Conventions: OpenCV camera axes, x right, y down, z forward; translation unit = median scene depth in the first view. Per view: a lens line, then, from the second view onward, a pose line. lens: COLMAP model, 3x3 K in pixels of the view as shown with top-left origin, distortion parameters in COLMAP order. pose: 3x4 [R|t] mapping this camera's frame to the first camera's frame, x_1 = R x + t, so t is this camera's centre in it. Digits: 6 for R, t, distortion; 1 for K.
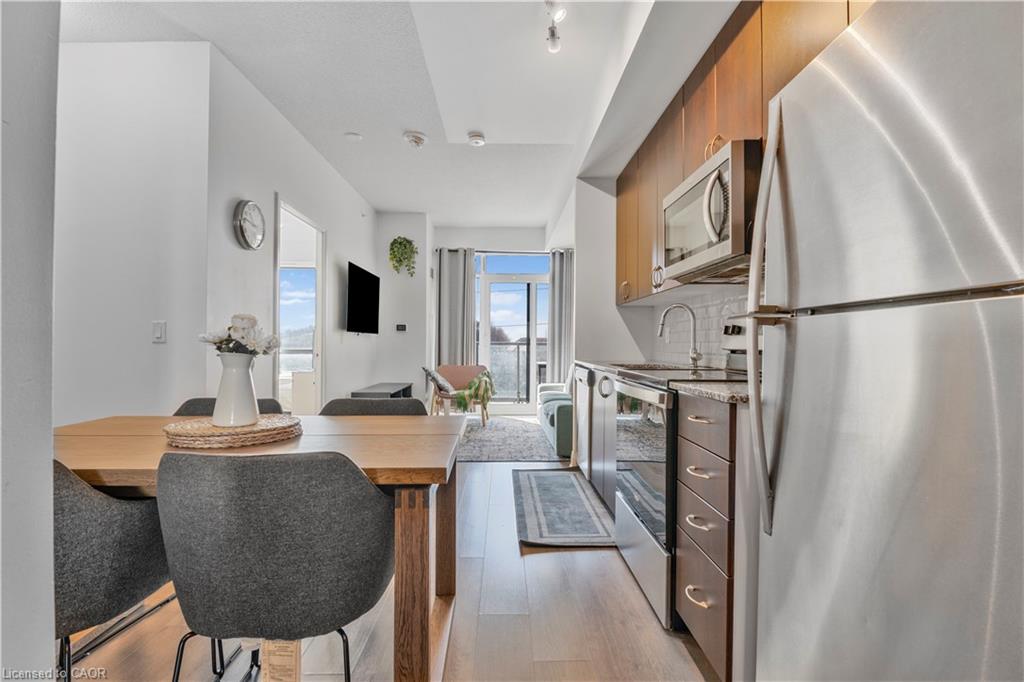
lens RADIAL K [[491.2, 0, 512.0], [0, 491.2, 341.0], [0, 0, 1]] dist [0.000765, -0.000004]
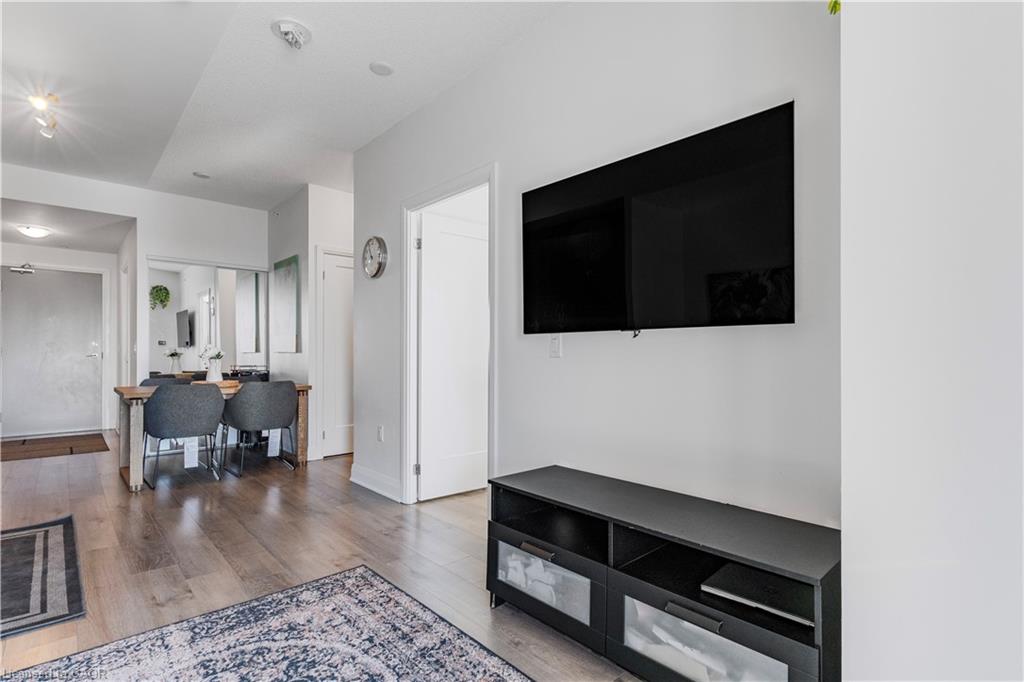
lens RADIAL K [[491.8, 0, 510.5], [0, 491.8, 351.0], [0, 0, 1]] dist [-0.000612, 0.000481]
pose [[-0.749849, -0.008343, -0.661556, 0.008661], [-0.002191, 0.999946, -0.010126, 0.004497], [0.661605, -0.006144, -0.749827, 1.630261]]
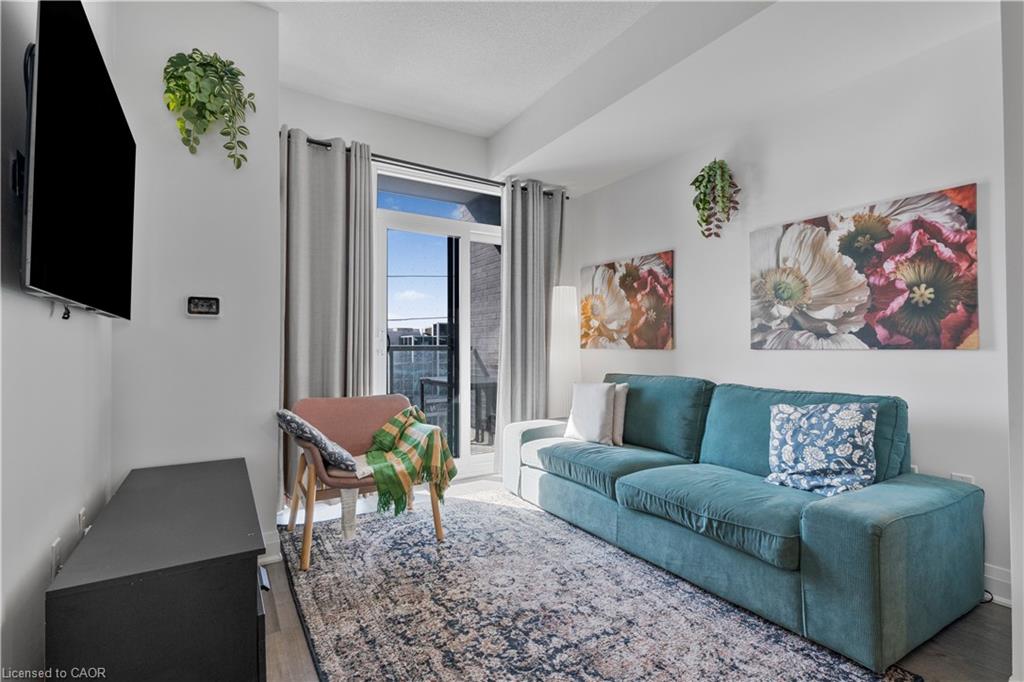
lens RADIAL K [[473.3, 0, 514.0], [0, 473.3, 343.1], [0, 0, 1]] dist [0.000715, 0.000027]
pose [[0.859810, -0.003774, 0.510600, -0.323118], [0.006182, 0.999976, -0.003018, 0.004424], [-0.510577, 0.005752, 0.859813, 0.914814]]
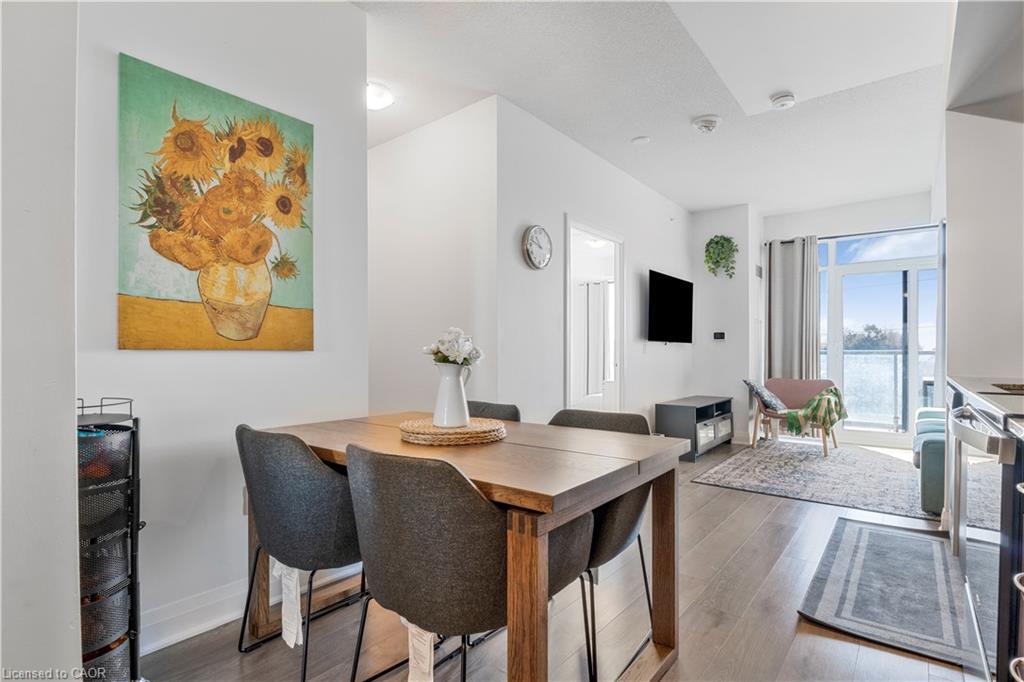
lens RADIAL K [[496.3, 0, 508.7], [0, 496.3, 353.6], [0, 0, 1]] dist [0.003552, -0.009506]
pose [[0.763656, -0.005312, -0.645601, 0.107227], [0.008900, 0.999958, 0.002299, 0.000432], [0.645561, -0.007501, 0.763672, 0.078228]]
